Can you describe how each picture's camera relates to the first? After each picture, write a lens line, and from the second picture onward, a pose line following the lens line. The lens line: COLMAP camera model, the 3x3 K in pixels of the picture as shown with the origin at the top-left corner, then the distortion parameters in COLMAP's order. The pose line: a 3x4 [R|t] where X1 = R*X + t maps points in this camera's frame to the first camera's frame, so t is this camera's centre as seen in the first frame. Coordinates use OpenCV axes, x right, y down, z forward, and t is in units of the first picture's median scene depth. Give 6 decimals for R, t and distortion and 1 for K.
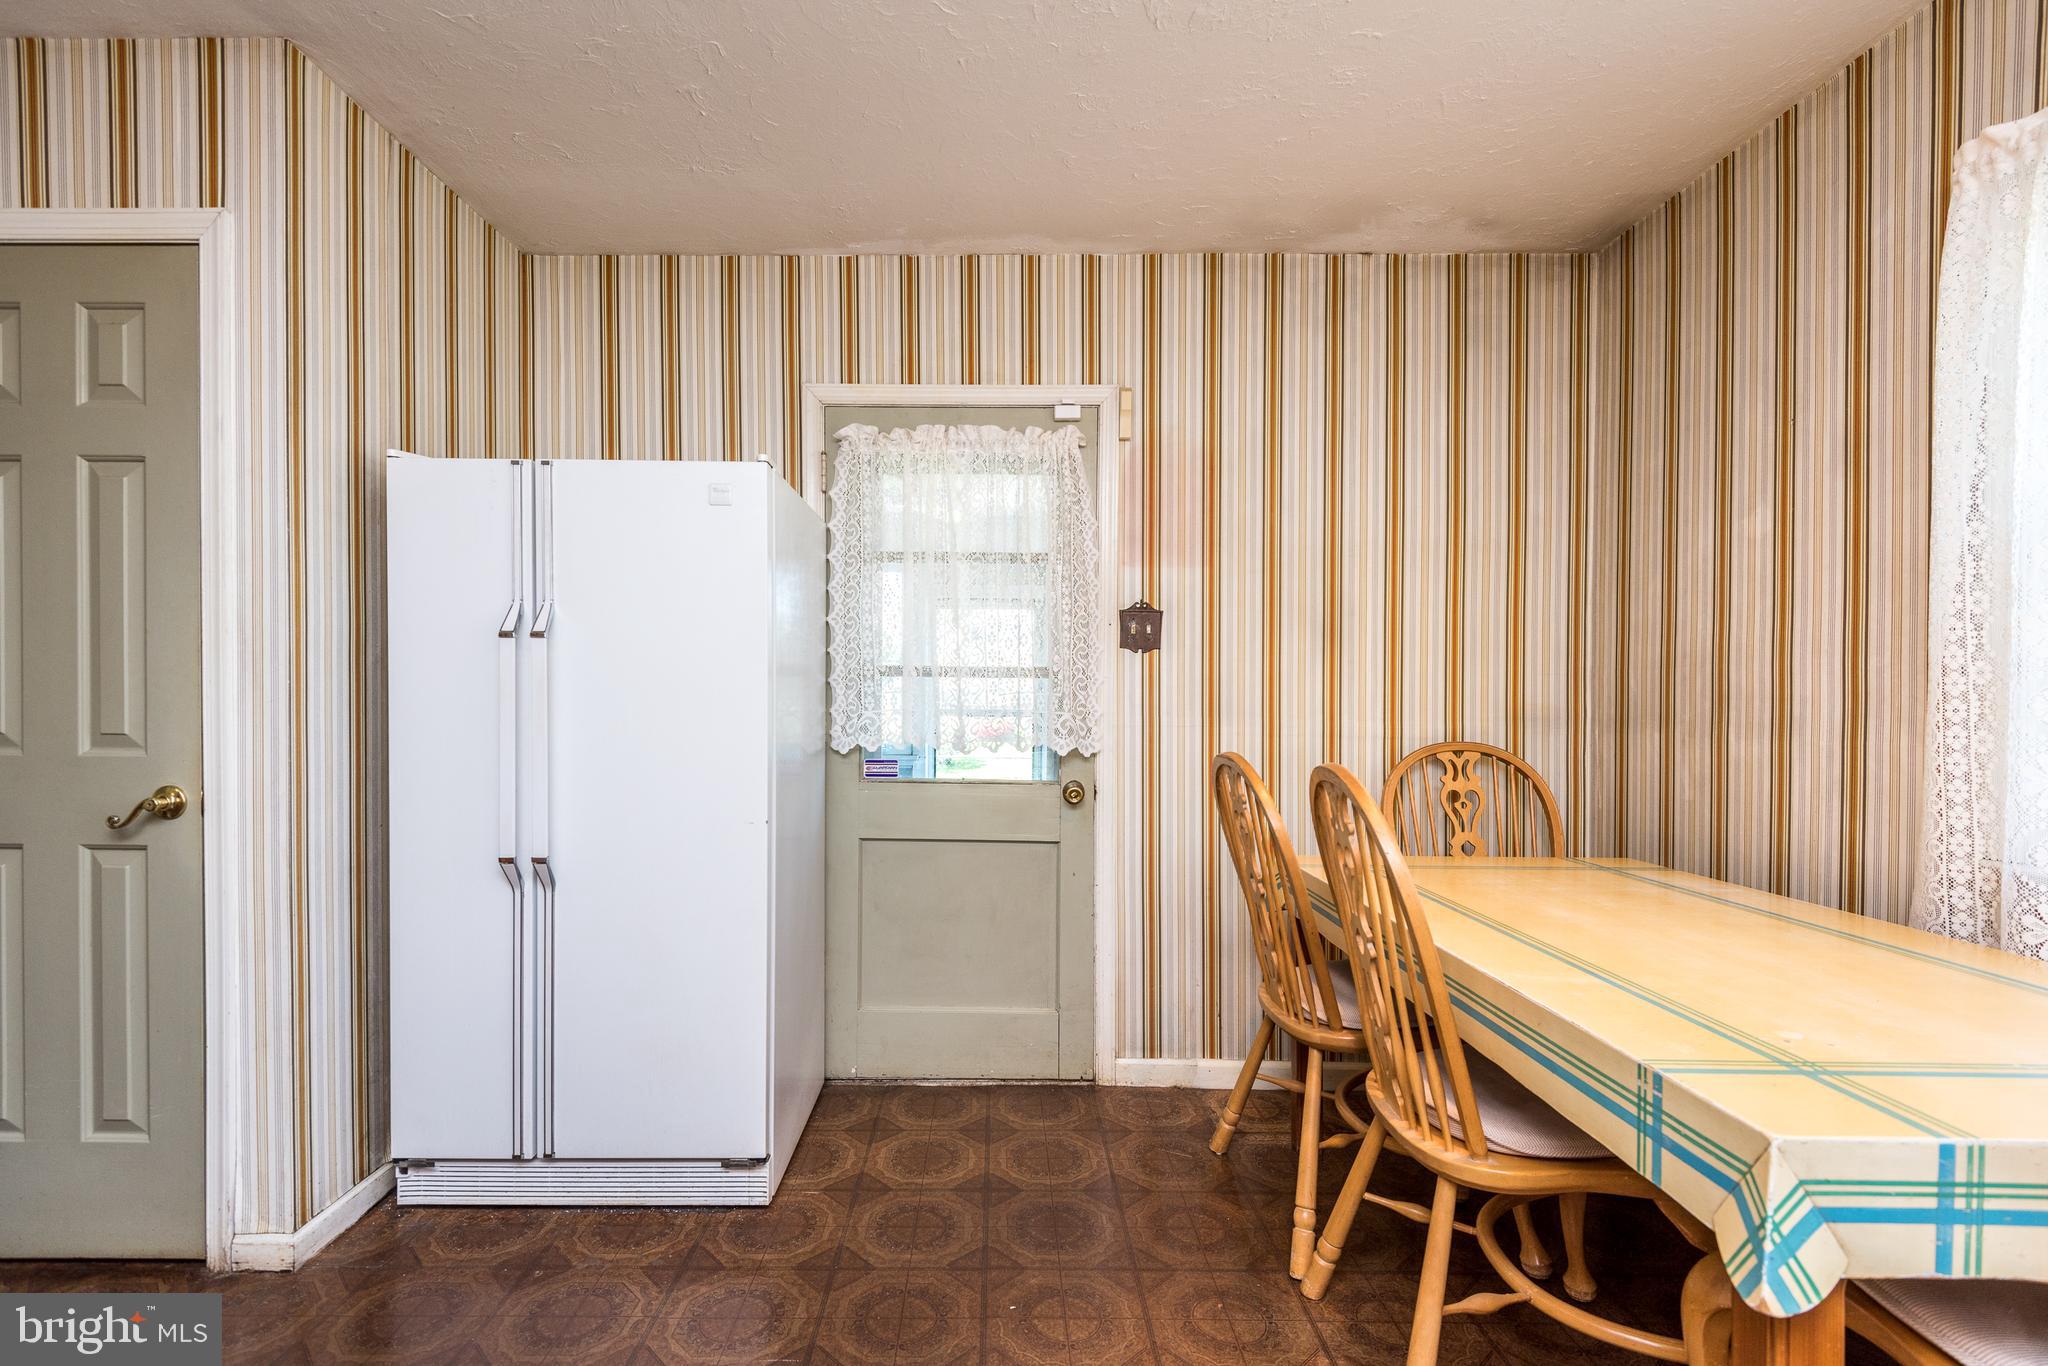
lens RADIAL K [[947.5, 0, 1020.5], [0, 947.5, 718.1], [0, 0, 1]] dist [0.035506, -0.019944]
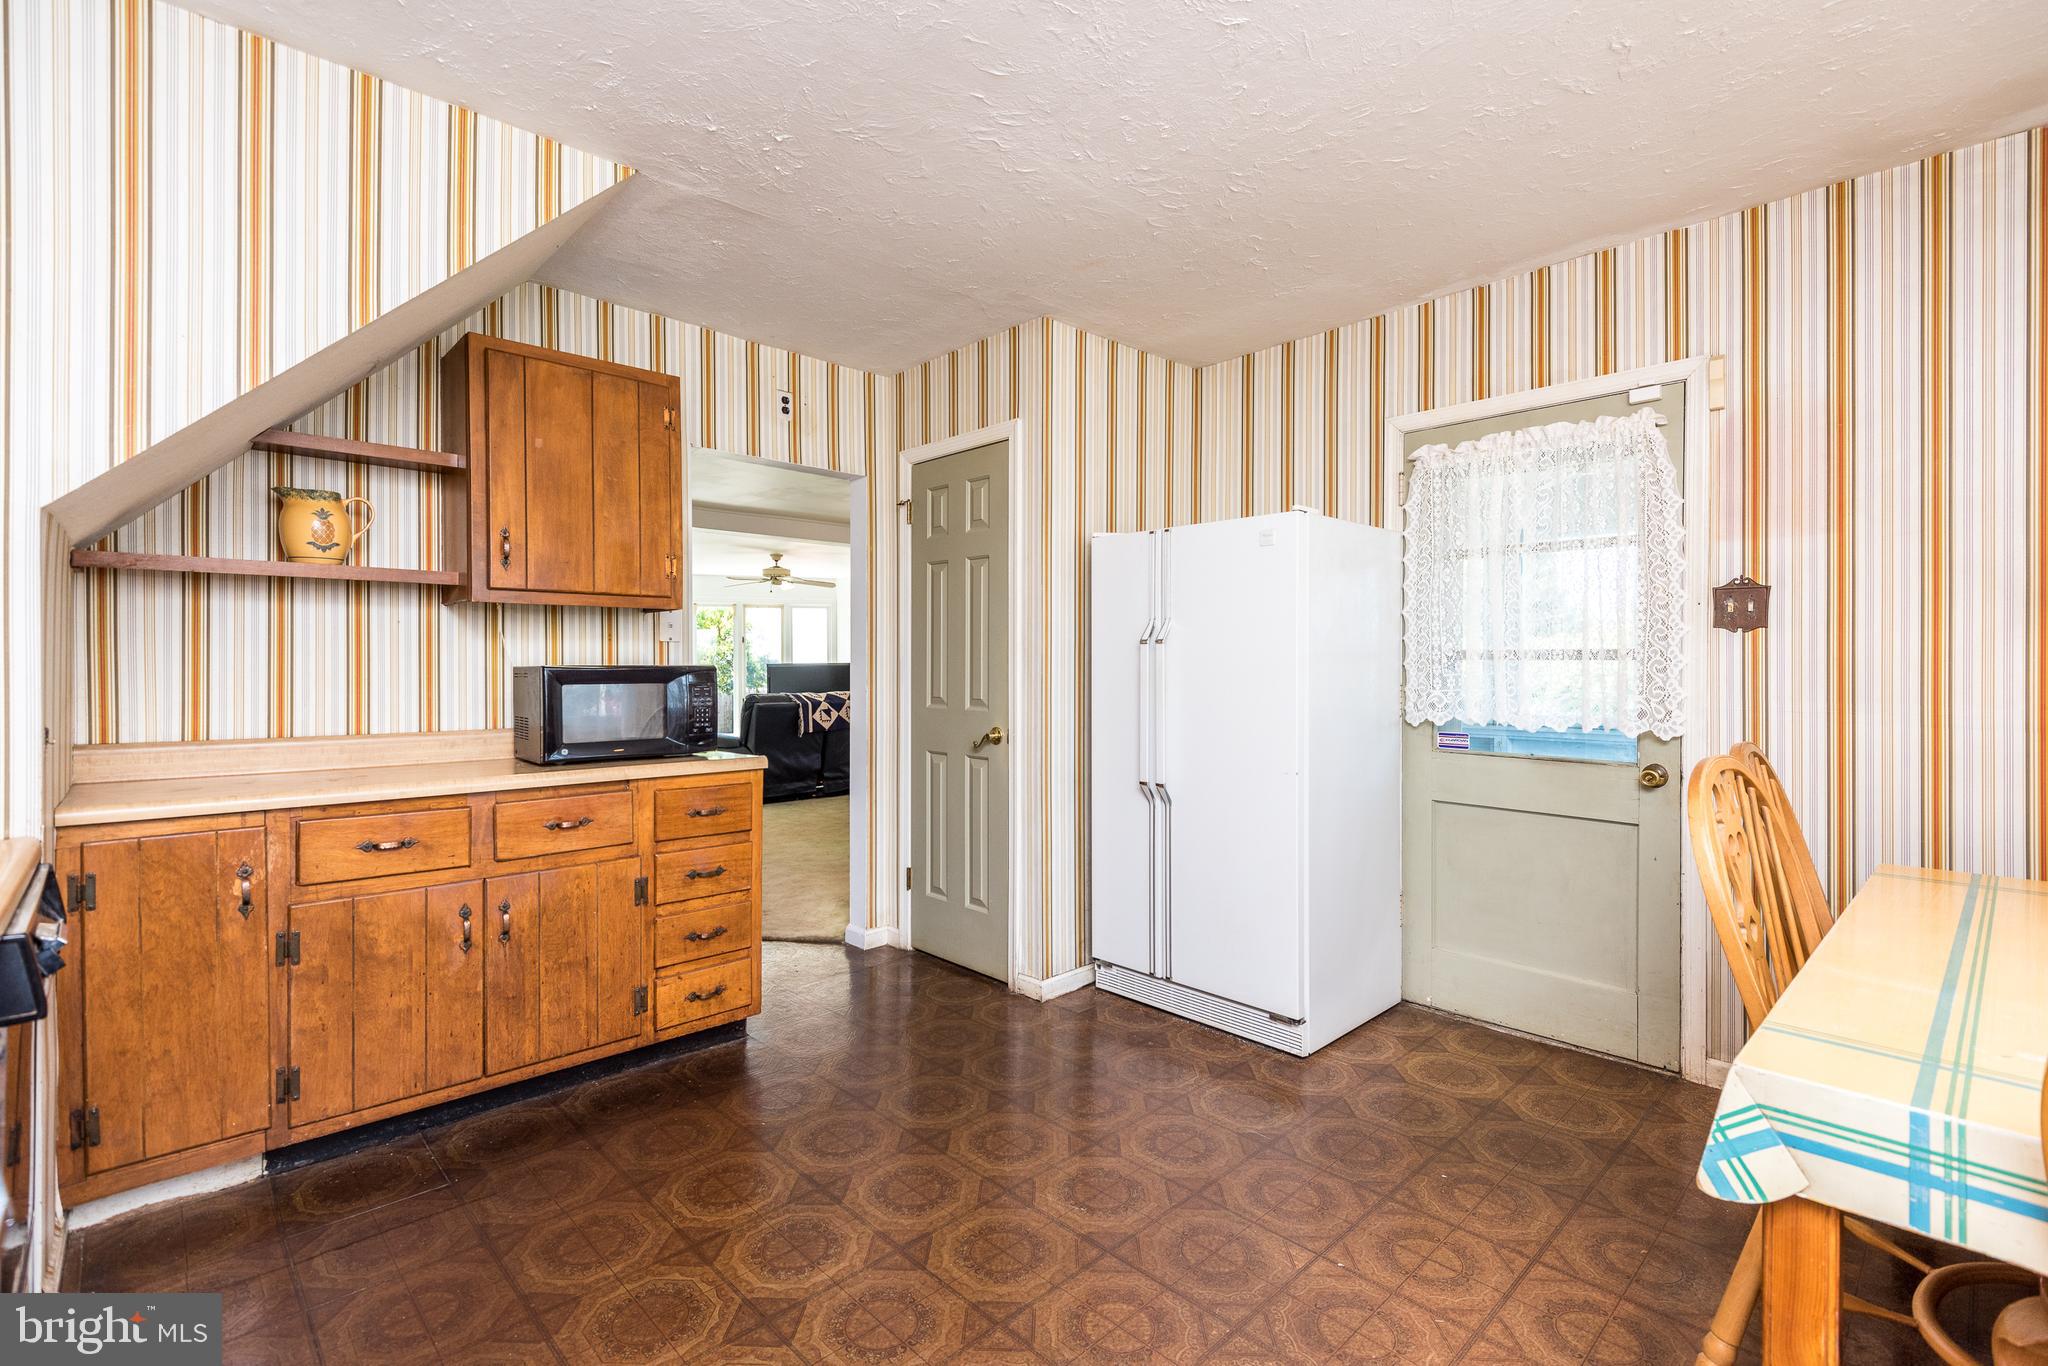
lens RADIAL K [[949.1, 0, 1024.0], [0, 949.1, 683.0], [0, 0, 1]] dist [0.035573, -0.028083]
pose [[0.693349, 0.010572, -0.720524, 0.335554], [-0.008800, 0.999942, 0.006204, -0.019306], [0.720548, 0.002039, 0.693402, -0.173063]]
